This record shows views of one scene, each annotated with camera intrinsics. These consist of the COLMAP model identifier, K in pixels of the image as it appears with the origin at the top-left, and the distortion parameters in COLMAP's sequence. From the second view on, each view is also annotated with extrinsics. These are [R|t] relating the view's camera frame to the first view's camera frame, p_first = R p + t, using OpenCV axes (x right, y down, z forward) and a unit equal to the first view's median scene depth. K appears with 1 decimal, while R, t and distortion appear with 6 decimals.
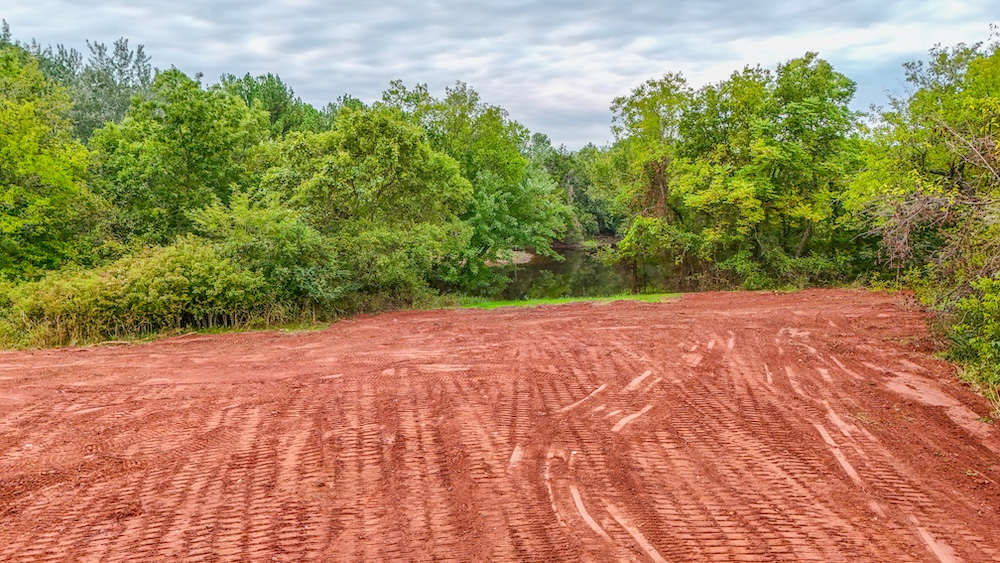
lens RADIAL K [[726.5, 0, 497.2], [0, 726.5, 283.9], [0, 0, 1]] dist [0.015498, 0.001311]
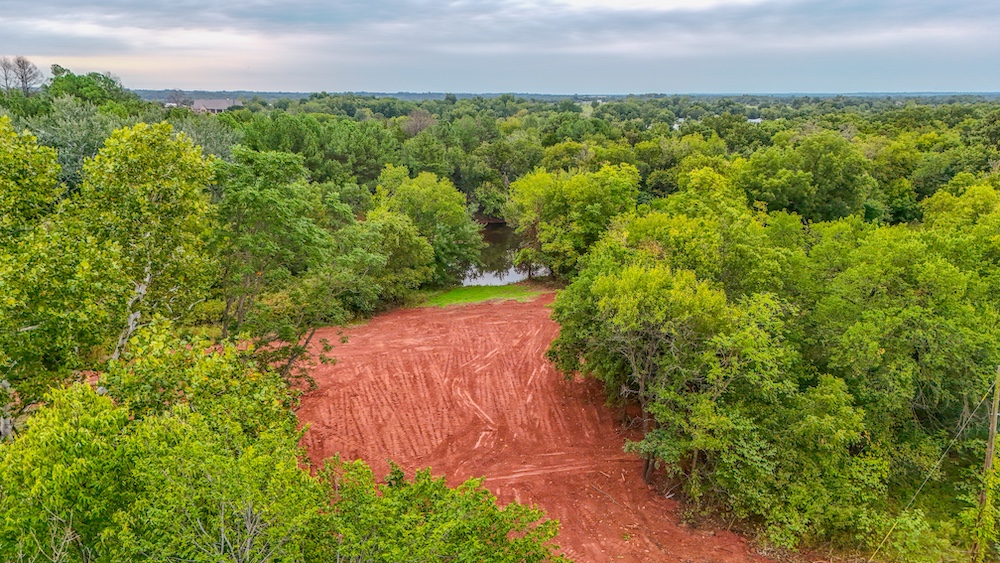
lens RADIAL K [[726.5, 0, 501.0], [0, 726.5, 279.5], [0, 0, 1]] dist [0.015498, 0.001311]
pose [[0.998429, -0.011341, 0.054863, 0.088394], [0.005199, 0.993828, 0.110814, -0.566755], [-0.055781, -0.110354, 0.992326, -2.188818]]
